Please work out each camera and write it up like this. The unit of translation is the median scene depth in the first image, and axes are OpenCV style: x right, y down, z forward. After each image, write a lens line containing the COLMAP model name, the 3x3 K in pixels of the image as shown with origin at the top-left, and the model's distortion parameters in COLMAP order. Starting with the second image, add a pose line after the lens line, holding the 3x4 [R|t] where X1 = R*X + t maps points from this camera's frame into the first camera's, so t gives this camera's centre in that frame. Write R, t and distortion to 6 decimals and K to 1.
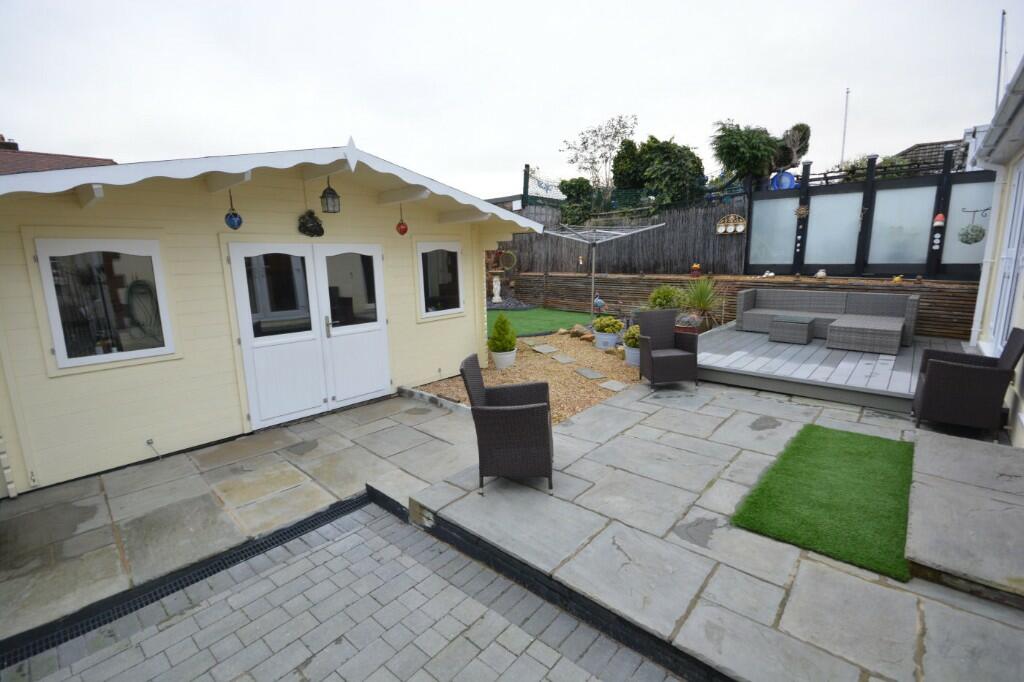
lens RADIAL K [[449.4, 0, 506.7], [0, 449.4, 338.3], [0, 0, 1]] dist [-0.000708, -0.000128]
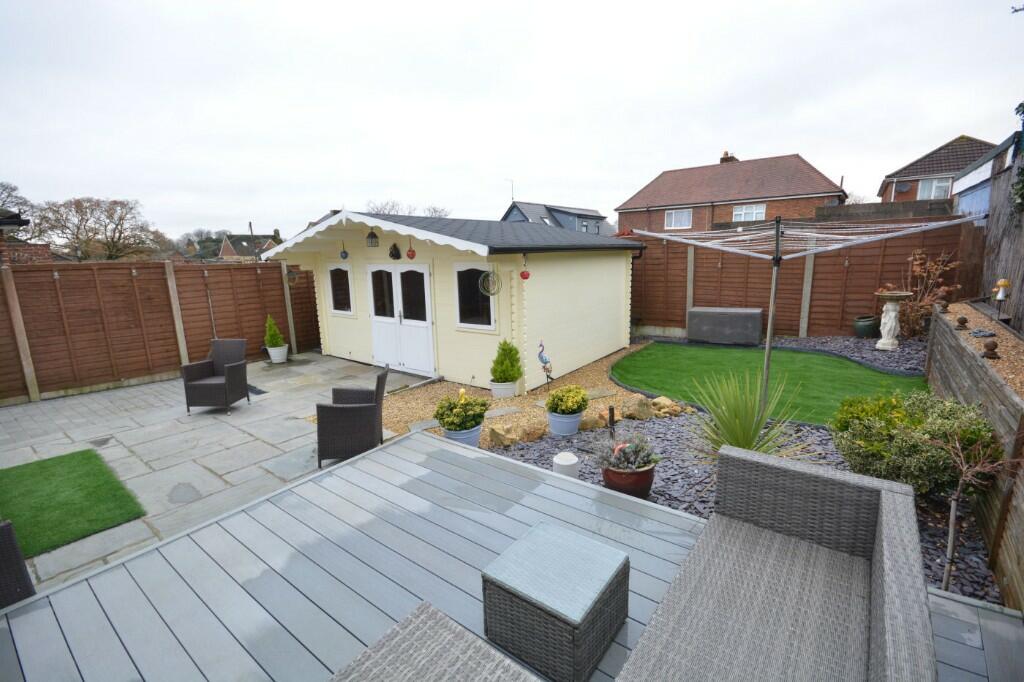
lens RADIAL K [[449.4, 0, 506.7], [0, 449.4, 338.3], [0, 0, 1]] dist [-0.000708, -0.000128]
pose [[0.094273, 0.206788, -0.973833, 1.218044], [-0.158176, 0.968875, 0.190423, -0.326045], [0.982900, 0.136085, 0.124048, 1.243911]]
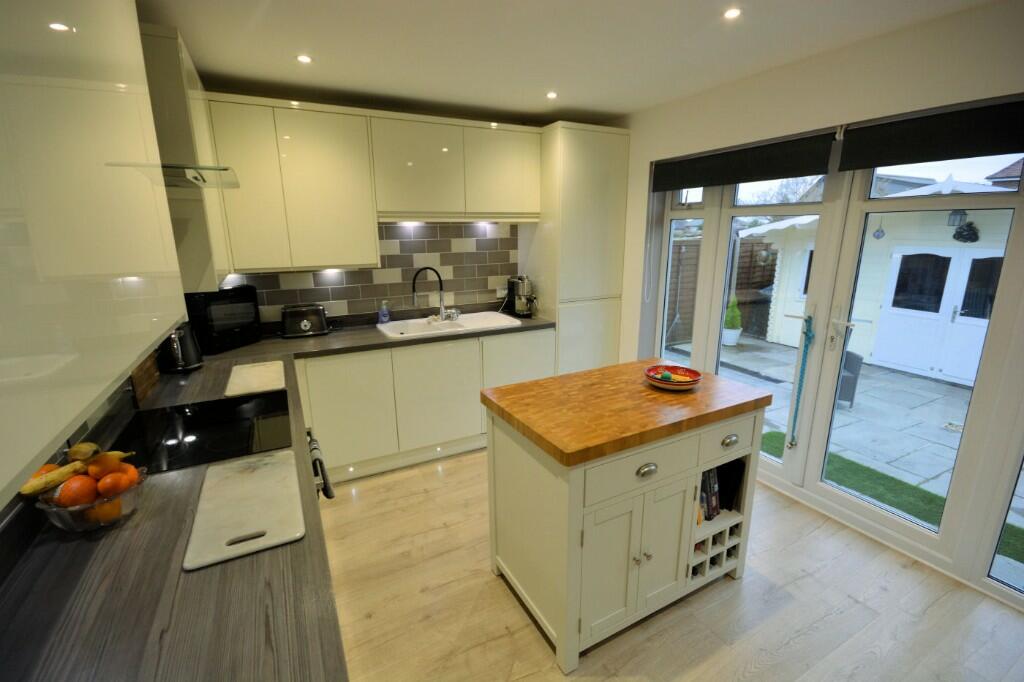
lens RADIAL K [[449.4, 0, 506.7], [0, 449.4, 338.3], [0, 0, 1]] dist [-0.000708, -0.000128]
pose [[-0.347943, 0.240266, -0.906205, 1.256819], [-0.156303, 0.938208, 0.308765, -0.162423], [0.924394, 0.249076, -0.288889, 0.236803]]
